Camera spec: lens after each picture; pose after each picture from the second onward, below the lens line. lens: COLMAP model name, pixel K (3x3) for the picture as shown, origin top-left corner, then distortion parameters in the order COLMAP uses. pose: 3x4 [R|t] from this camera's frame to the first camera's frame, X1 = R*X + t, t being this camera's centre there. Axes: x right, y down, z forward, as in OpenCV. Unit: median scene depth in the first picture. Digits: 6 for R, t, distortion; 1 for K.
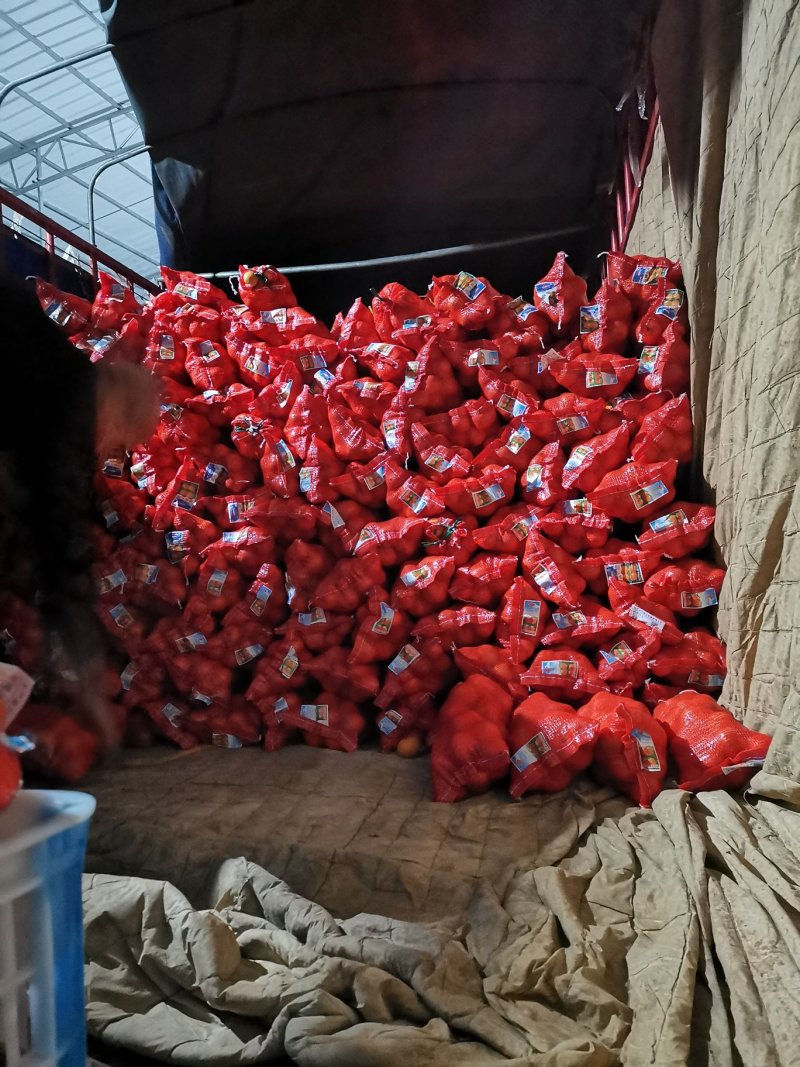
lens RADIAL K [[809.3, 0, 400.0], [0, 809.3, 533.5], [0, 0, 1]] dist [0.052575, -0.047961]
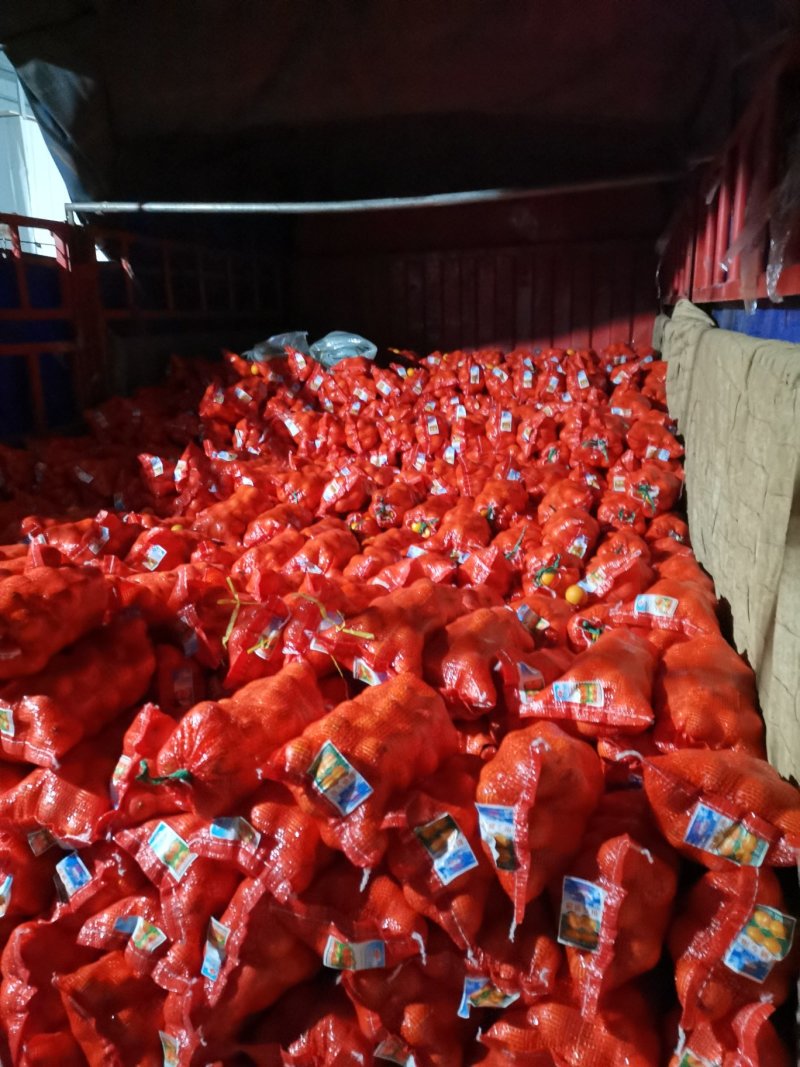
lens RADIAL K [[809.3, 0, 400.0], [0, 809.3, 533.5], [0, 0, 1]] dist [0.052575, -0.047961]
pose [[0.996668, 0.057041, -0.058297, 0.144075], [-0.039489, 0.962881, 0.267022, -0.589922], [0.071364, -0.263831, 0.961925, 0.598075]]
